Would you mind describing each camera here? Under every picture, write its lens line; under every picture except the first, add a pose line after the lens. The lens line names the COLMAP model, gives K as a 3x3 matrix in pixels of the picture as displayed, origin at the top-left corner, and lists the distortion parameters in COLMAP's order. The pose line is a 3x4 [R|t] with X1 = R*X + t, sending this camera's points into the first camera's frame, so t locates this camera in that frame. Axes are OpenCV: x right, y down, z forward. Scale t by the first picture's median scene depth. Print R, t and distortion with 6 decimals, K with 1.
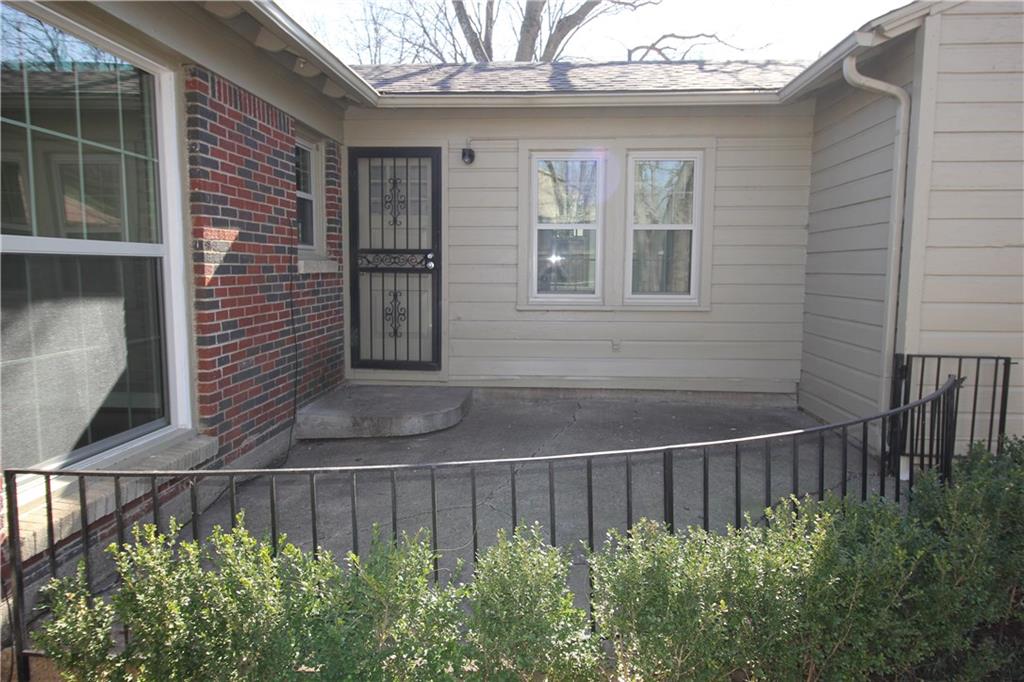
lens RADIAL K [[671.1, 0, 512.0], [0, 671.1, 341.0], [0, 0, 1]] dist [0.004845, 0.001551]
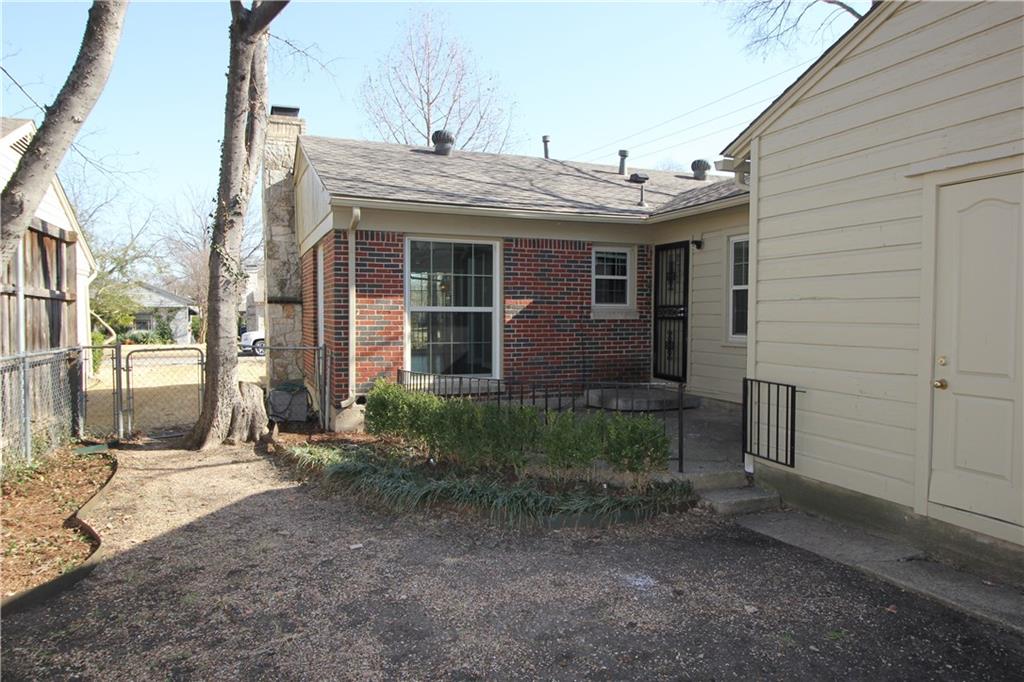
lens RADIAL K [[671.1, 0, 512.0], [0, 671.1, 341.0], [0, 0, 1]] dist [0.004845, 0.001551]
pose [[0.427446, 0.033717, -0.903412, 1.236134], [-0.101706, 0.994754, -0.010996, 0.005902], [0.898302, 0.096583, 0.428633, -0.027965]]
